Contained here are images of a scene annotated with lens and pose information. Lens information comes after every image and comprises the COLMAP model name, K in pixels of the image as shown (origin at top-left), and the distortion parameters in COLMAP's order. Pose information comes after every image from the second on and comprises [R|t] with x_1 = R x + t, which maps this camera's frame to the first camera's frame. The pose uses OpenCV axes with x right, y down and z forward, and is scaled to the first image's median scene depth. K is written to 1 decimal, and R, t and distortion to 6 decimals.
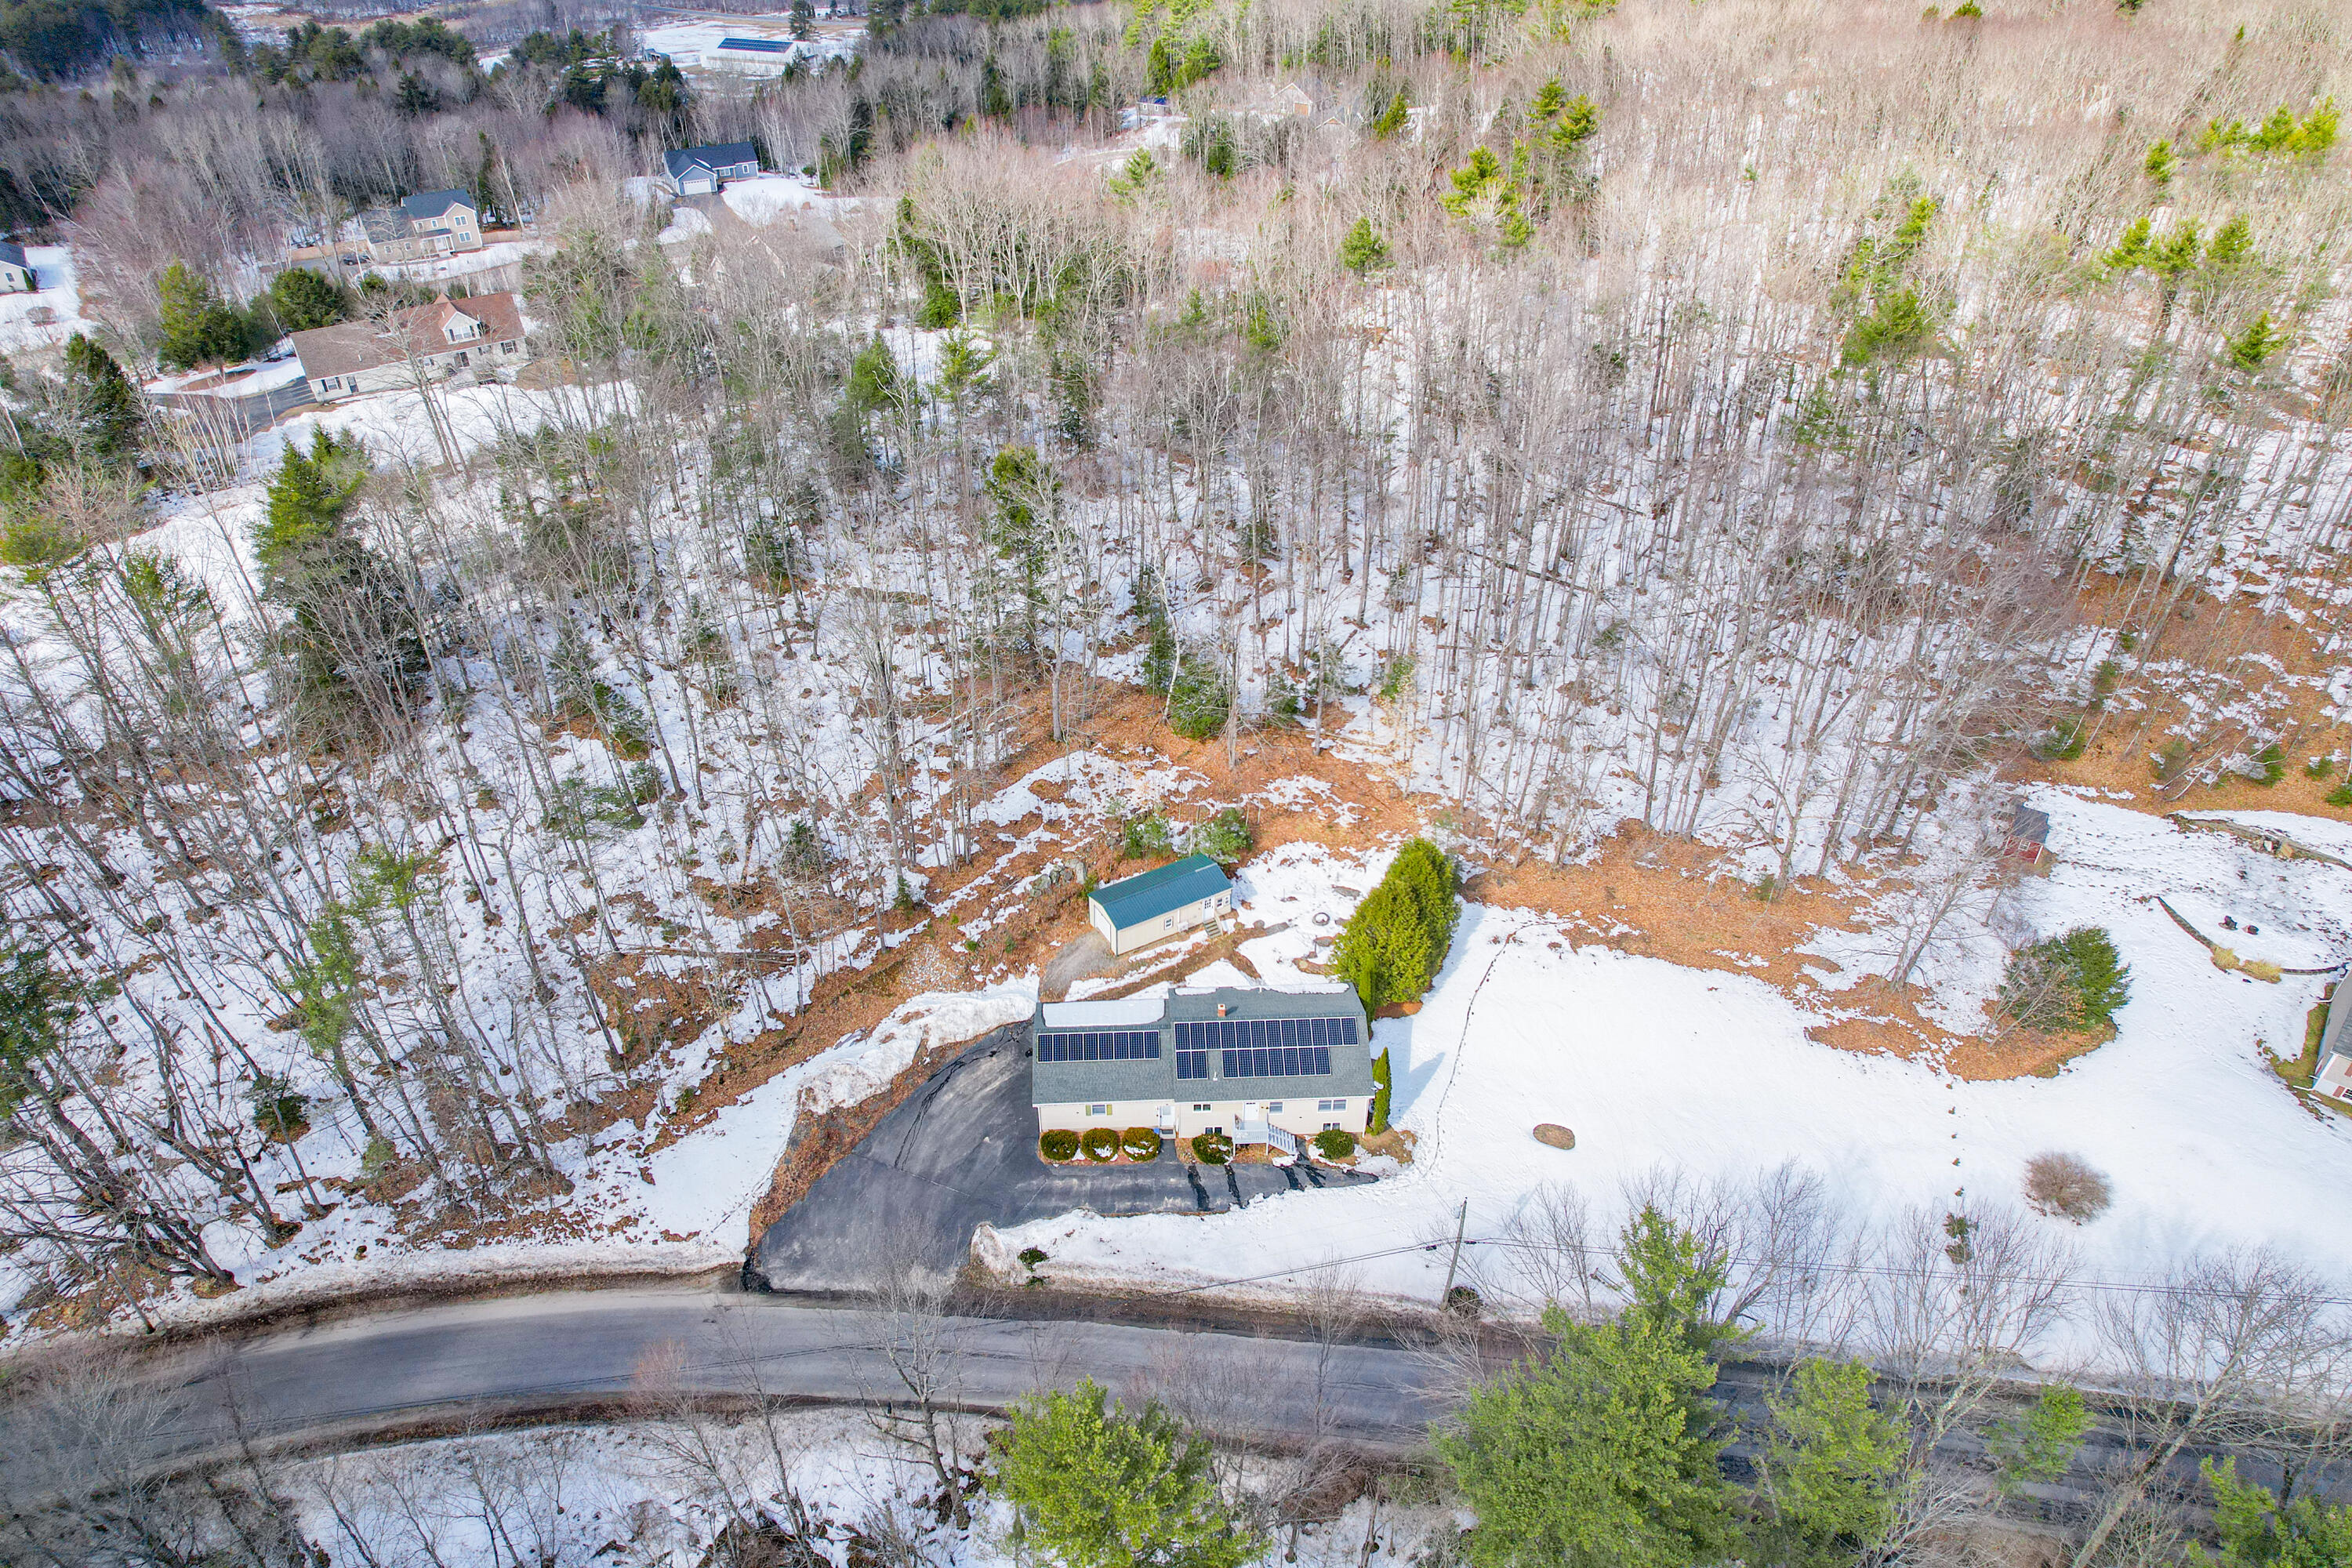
lens RADIAL K [[1499.5, 0, 1162.8], [0, 1499.5, 780.1], [0, 0, 1]] dist [-0.073520, 0.067485]
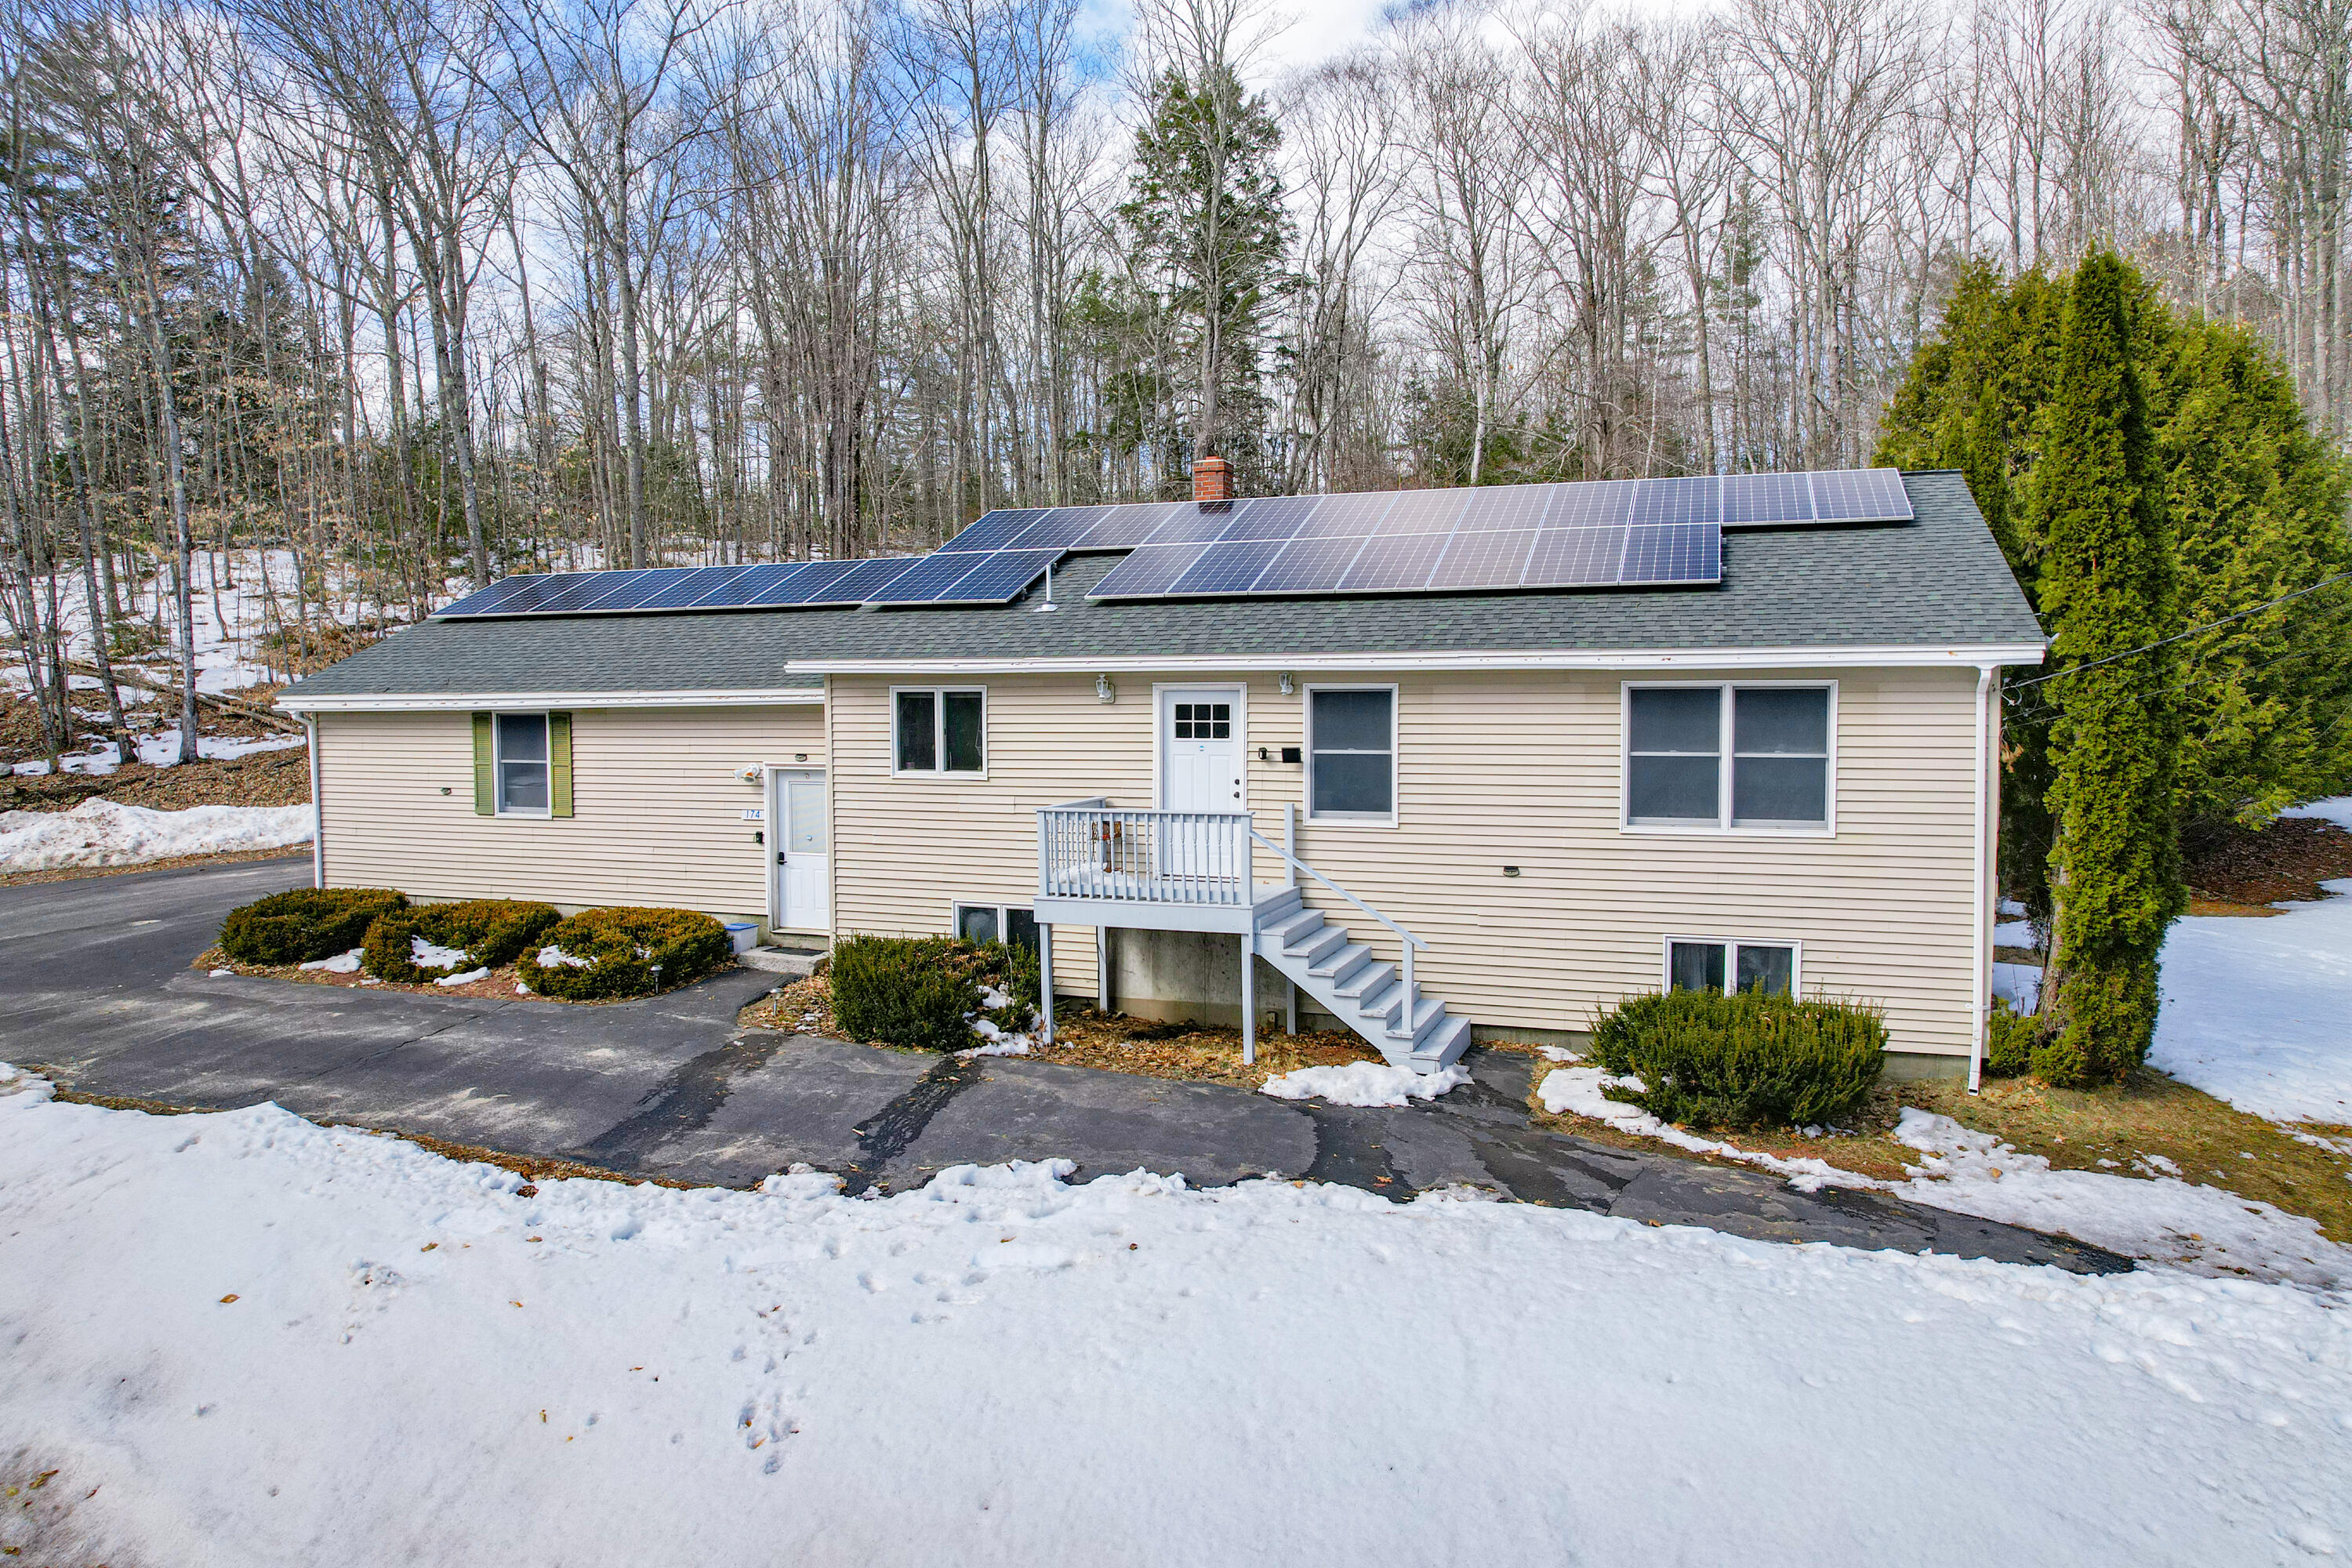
lens RADIAL K [[1502.1, 0, 1162.6], [0, 1502.1, 780.1], [0, 0, 1]] dist [-0.074457, 0.067787]
pose [[0.923443, 0.022199, -0.383094, 0.104406], [-0.223249, 0.843065, -0.489286, 0.266766], [0.312112, 0.537353, 0.783478, 0.764949]]
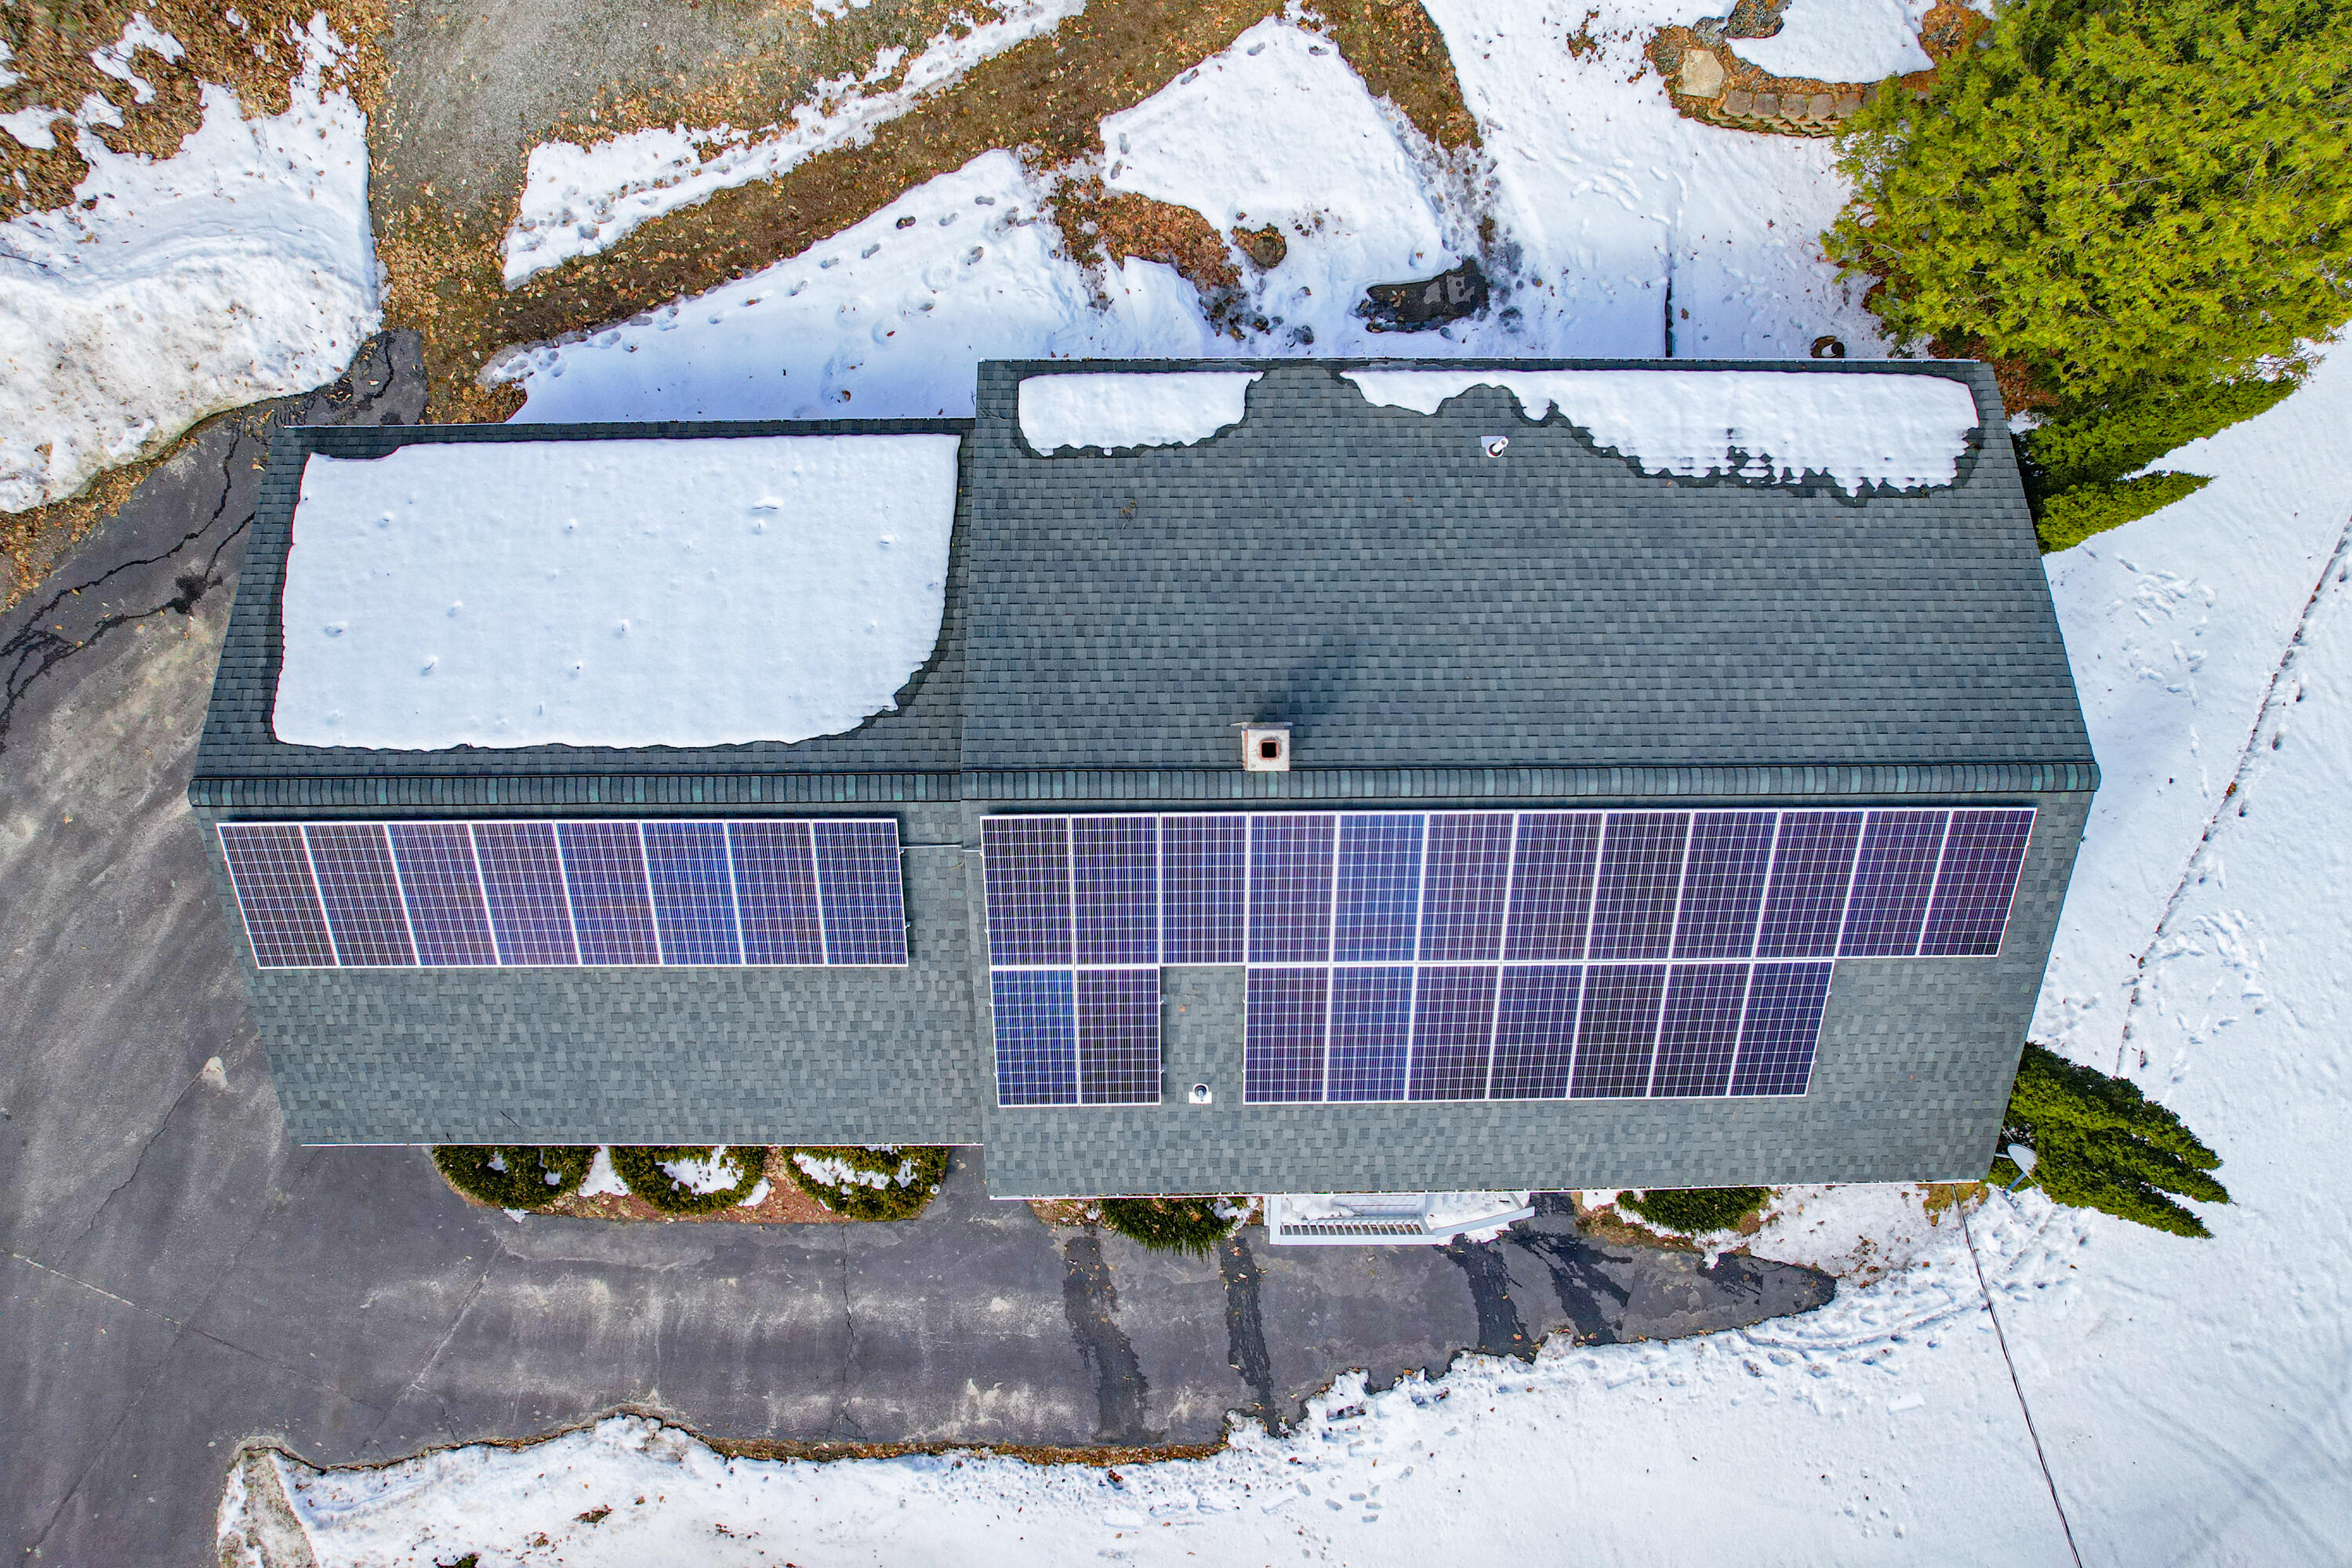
lens RADIAL K [[1511.7, 0, 1164.3], [0, 1511.7, 779.2], [0, 0, 1]] dist [-0.096067, 0.094230]
pose [[0.999366, 0.031973, 0.015694, 0.023109], [-0.031034, 0.565499, 0.824165, 0.017300], [0.017476, -0.824129, 0.566132, 0.811250]]
